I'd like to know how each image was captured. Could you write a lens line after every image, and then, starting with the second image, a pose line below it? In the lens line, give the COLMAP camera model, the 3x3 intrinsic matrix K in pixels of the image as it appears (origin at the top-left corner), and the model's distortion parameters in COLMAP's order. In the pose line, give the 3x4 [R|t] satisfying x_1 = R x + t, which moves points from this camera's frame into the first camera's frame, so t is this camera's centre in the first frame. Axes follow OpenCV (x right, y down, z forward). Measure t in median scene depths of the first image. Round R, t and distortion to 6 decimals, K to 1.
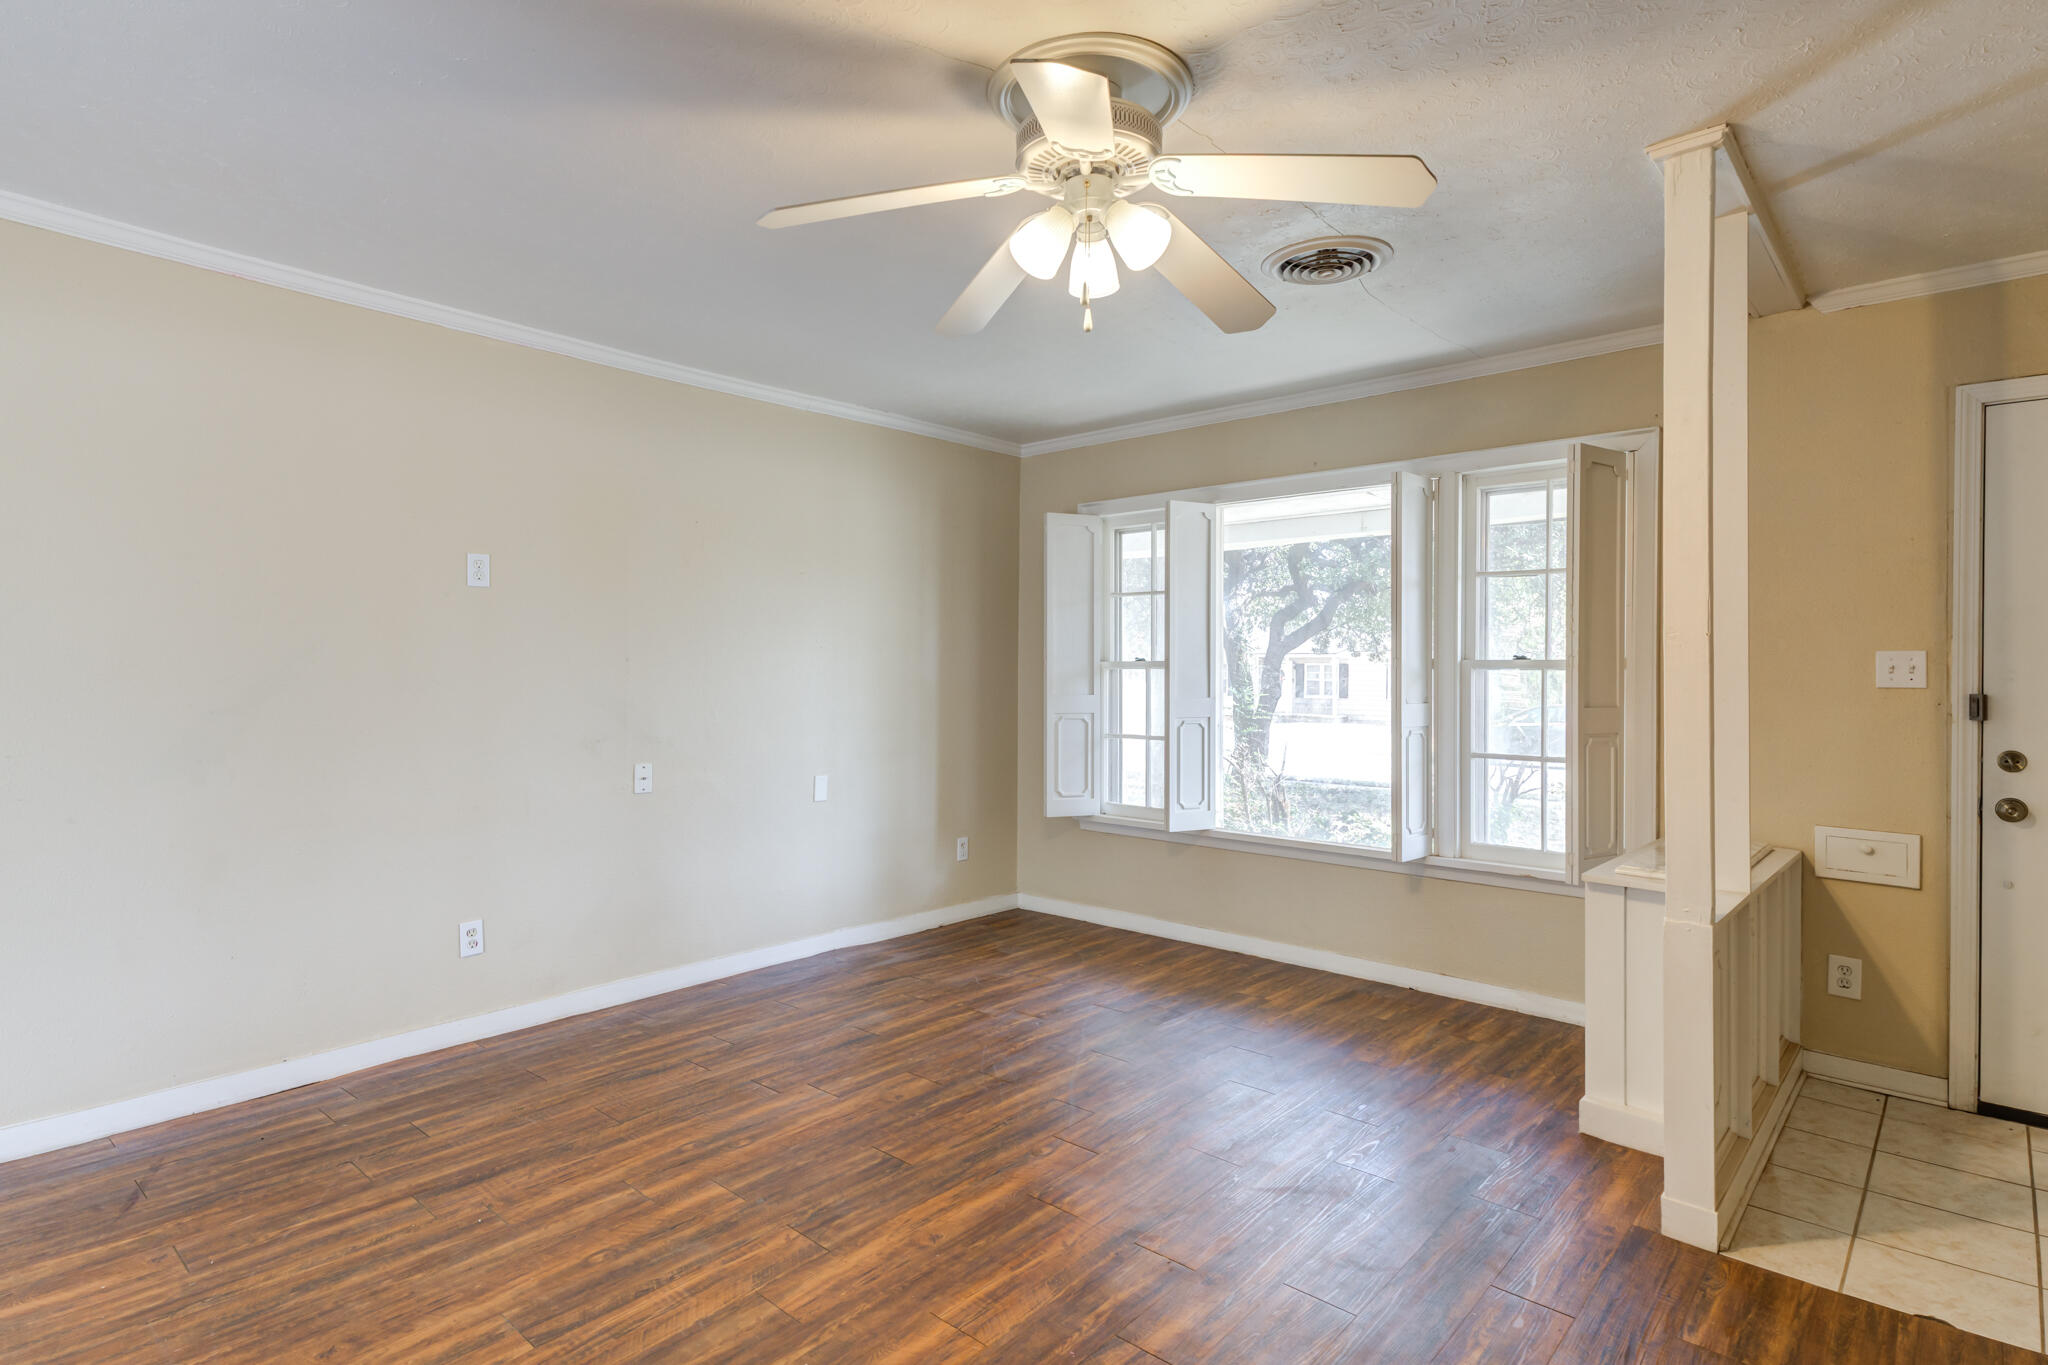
lens RADIAL K [[1062.3, 0, 1009.7], [0, 1062.3, 675.1], [0, 0, 1]] dist [-0.002463, 0.000352]
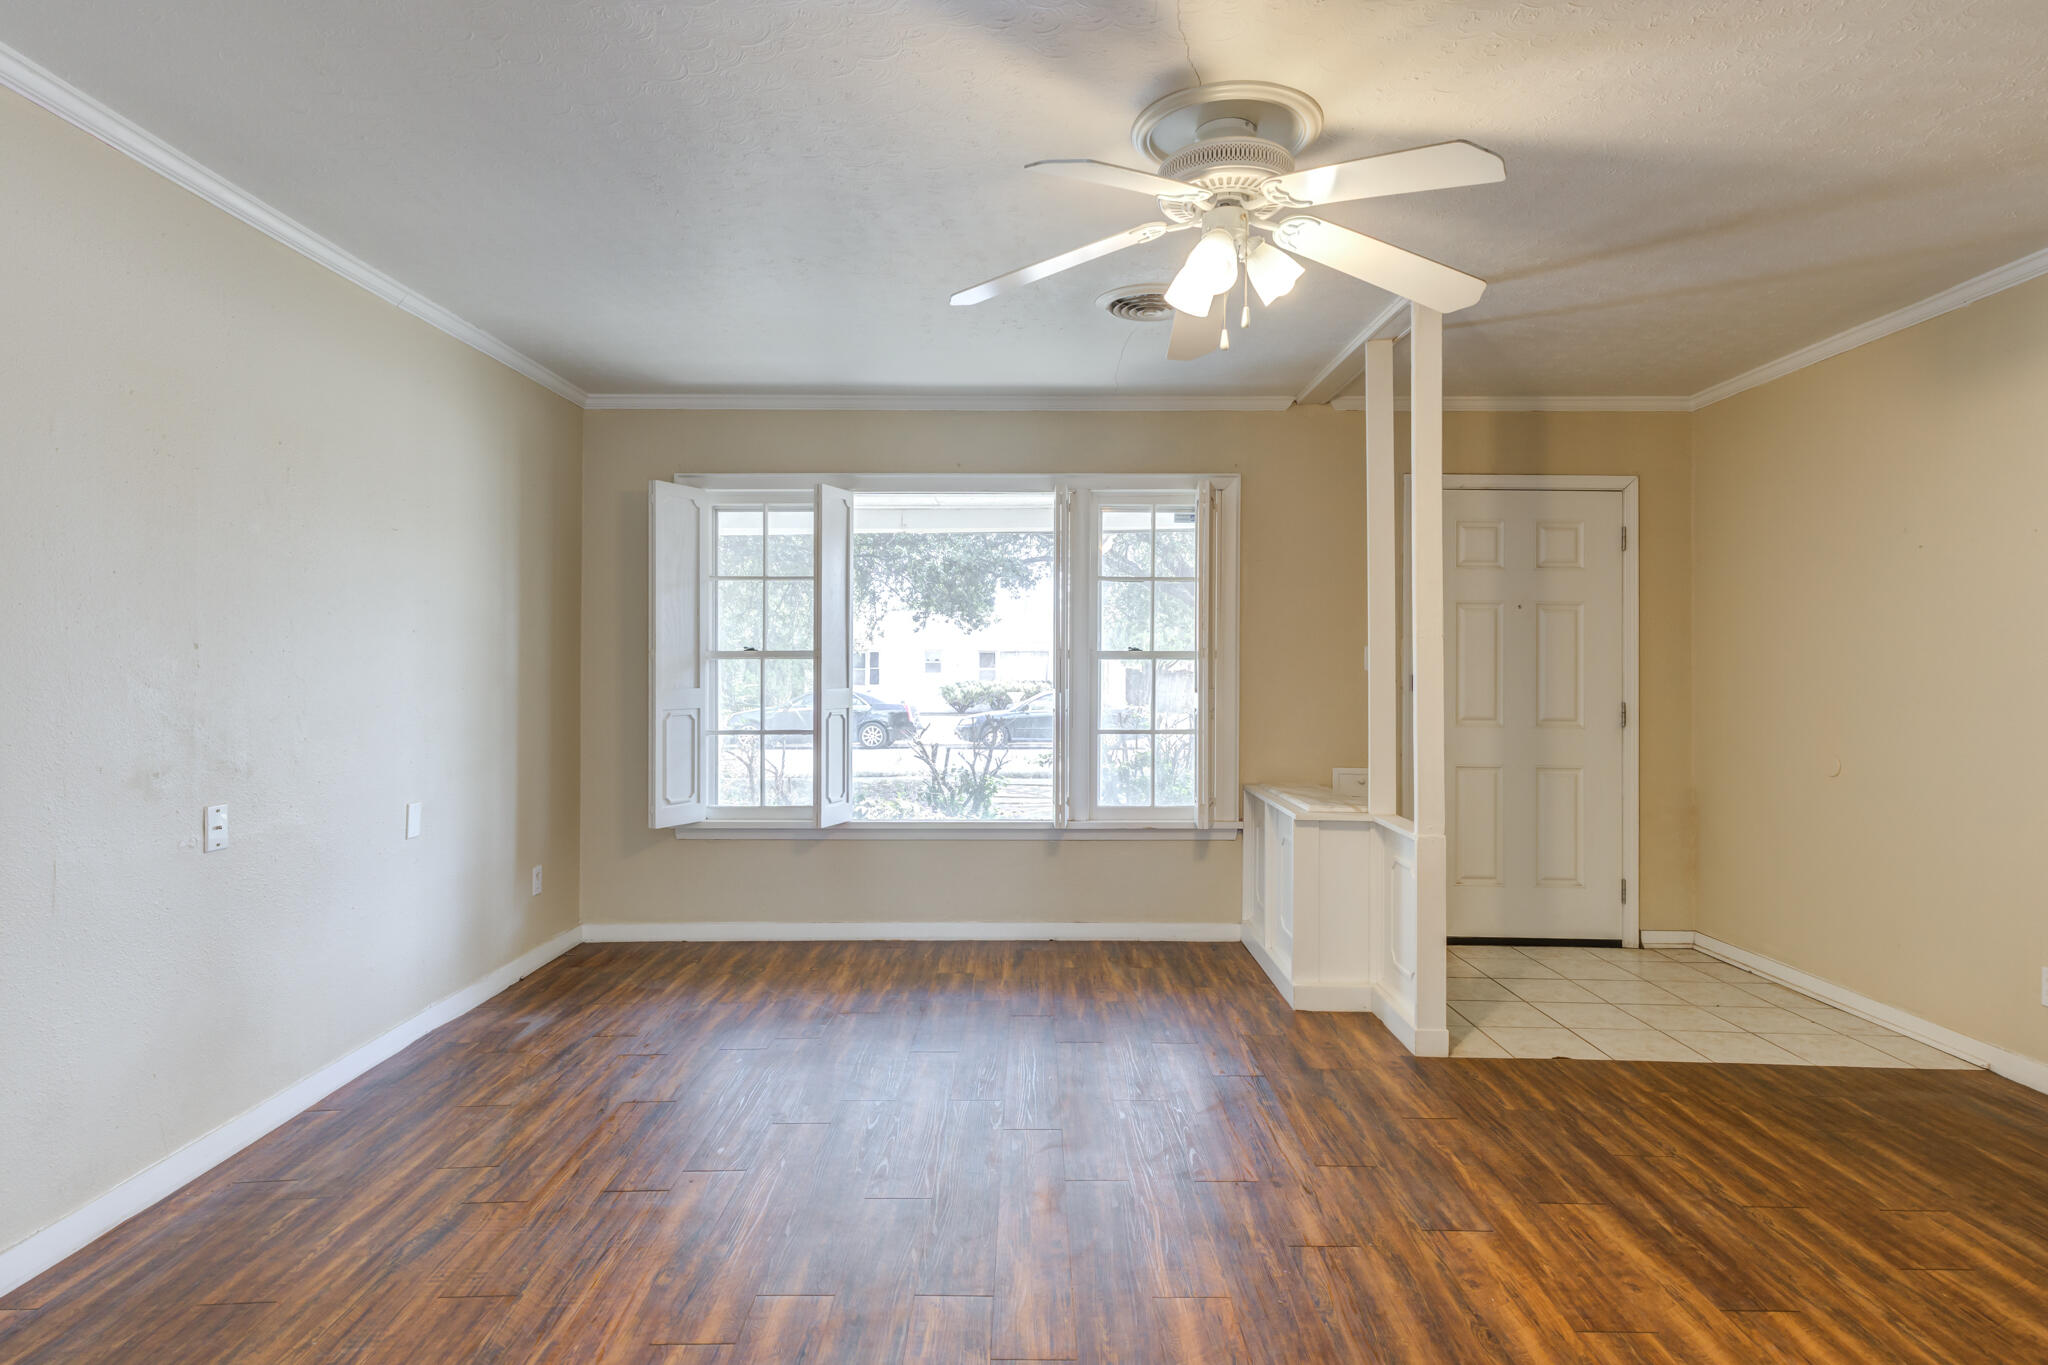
lens RADIAL K [[1103.1, 0, 1028.4], [0, 1103.1, 676.3], [0, 0, 1]] dist [-0.002344, -0.000207]
pose [[0.724990, -0.012064, 0.688654, -0.448558], [0.004990, 0.999912, 0.012263, -0.001621], [-0.688742, -0.005454, 0.724986, 0.164316]]
